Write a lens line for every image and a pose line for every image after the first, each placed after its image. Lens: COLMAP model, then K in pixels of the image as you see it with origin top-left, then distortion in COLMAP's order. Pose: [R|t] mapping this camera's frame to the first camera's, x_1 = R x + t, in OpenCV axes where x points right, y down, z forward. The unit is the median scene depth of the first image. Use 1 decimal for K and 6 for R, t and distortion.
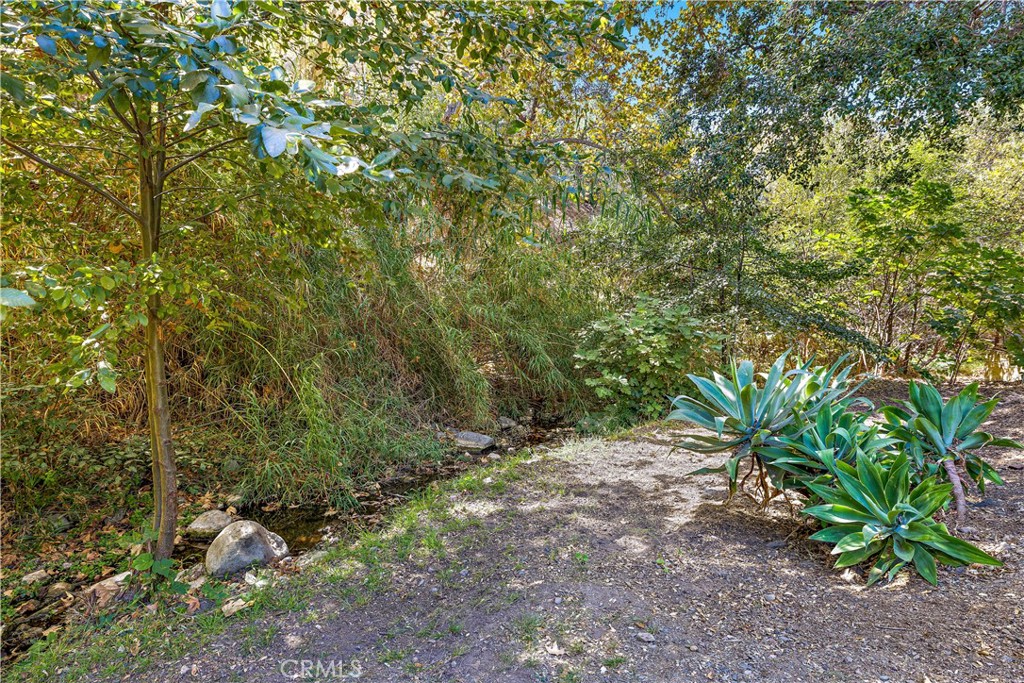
lens RADIAL K [[559.1, 0, 512.1], [0, 559.1, 338.2], [0, 0, 1]] dist [-0.003107, -0.000273]
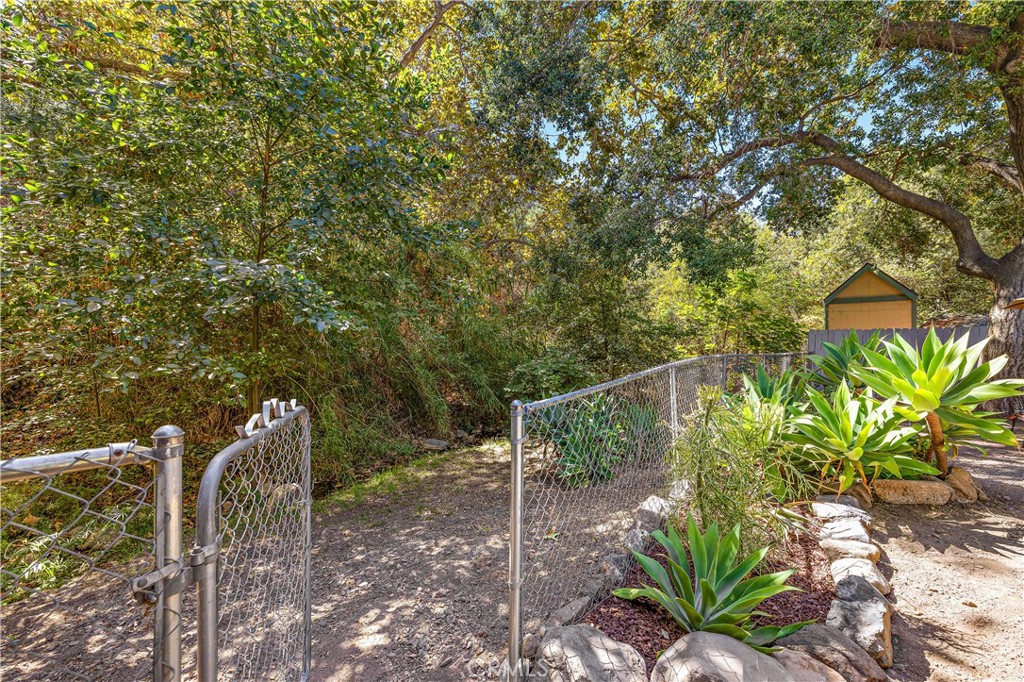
lens RADIAL K [[446.9, 0, 511.7], [0, 446.9, 346.0], [0, 0, 1]] dist [0.001451, 0.000033]
pose [[0.999052, 0.001312, 0.043515, 0.079752], [0.001278, 0.998232, -0.059432, -0.012074], [-0.043516, 0.059431, 0.997283, -0.227678]]
